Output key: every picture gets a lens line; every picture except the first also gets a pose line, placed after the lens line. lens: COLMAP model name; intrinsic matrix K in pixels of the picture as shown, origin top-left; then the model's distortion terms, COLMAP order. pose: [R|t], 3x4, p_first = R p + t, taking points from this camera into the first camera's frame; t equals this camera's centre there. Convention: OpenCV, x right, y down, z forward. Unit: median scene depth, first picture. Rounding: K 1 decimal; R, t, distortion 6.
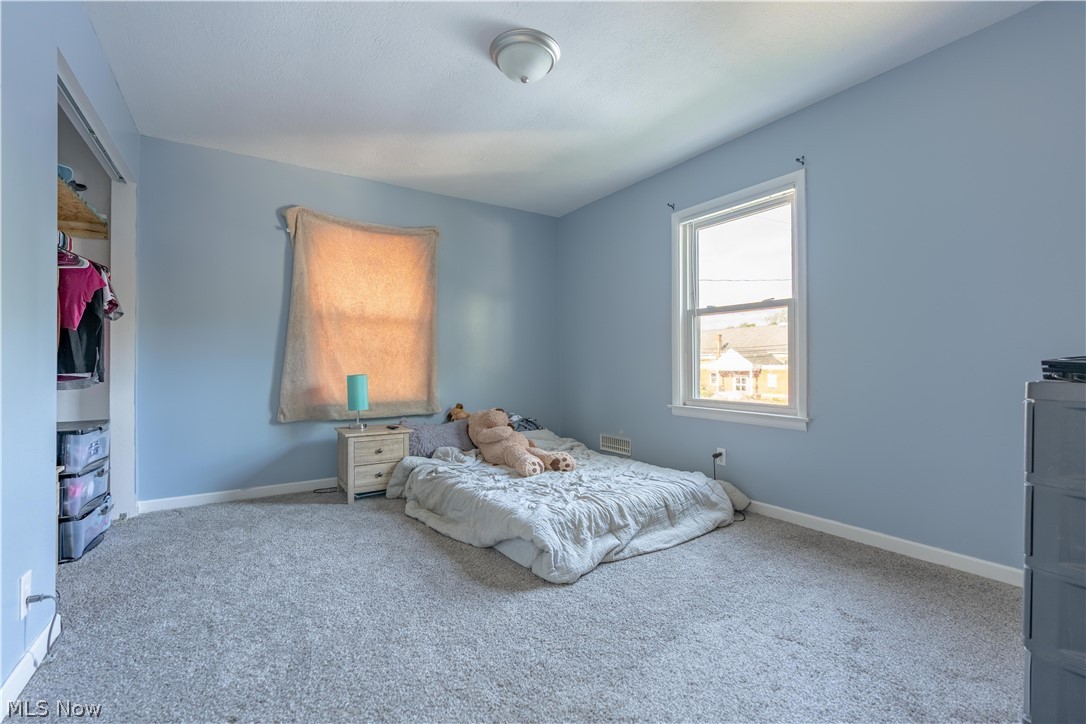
lens RADIAL K [[489.5, 0, 542.7], [0, 489.5, 359.8], [0, 0, 1]] dist [-0.002443, 0.000916]
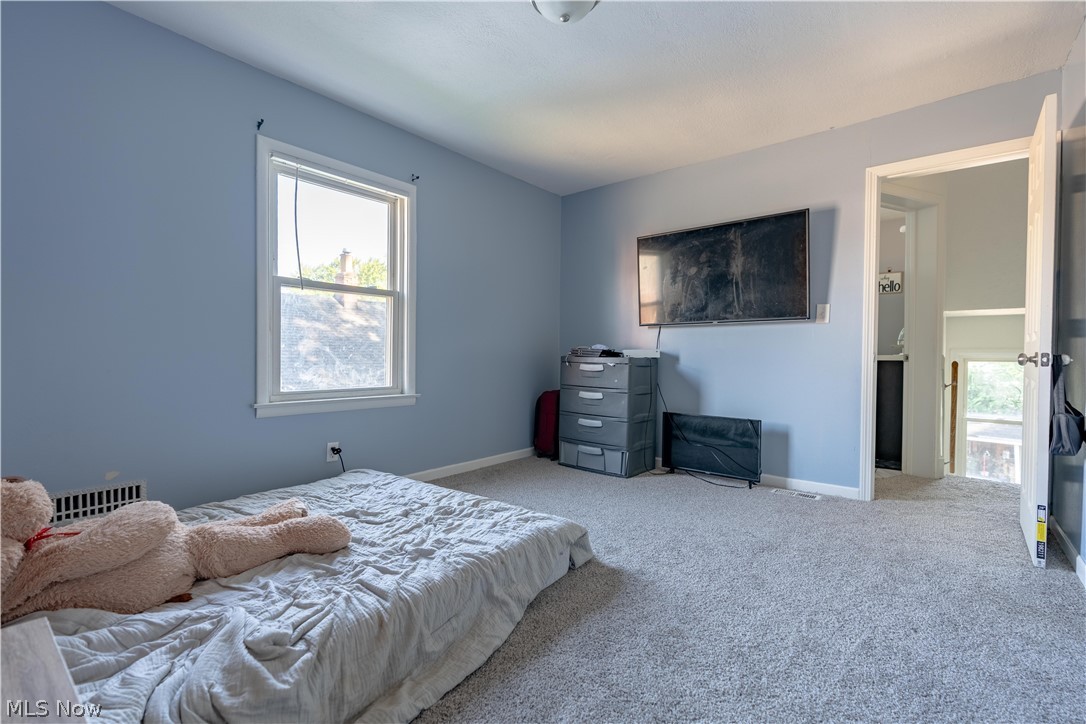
lens RADIAL K [[489.5, 0, 542.7], [0, 489.5, 359.8], [0, 0, 1]] dist [-0.002443, 0.000916]
pose [[-0.319454, -0.015184, 0.947480, -0.630591], [-0.013647, 0.999842, 0.011422, 0.014421], [-0.947503, -0.009281, -0.319611, 0.972558]]
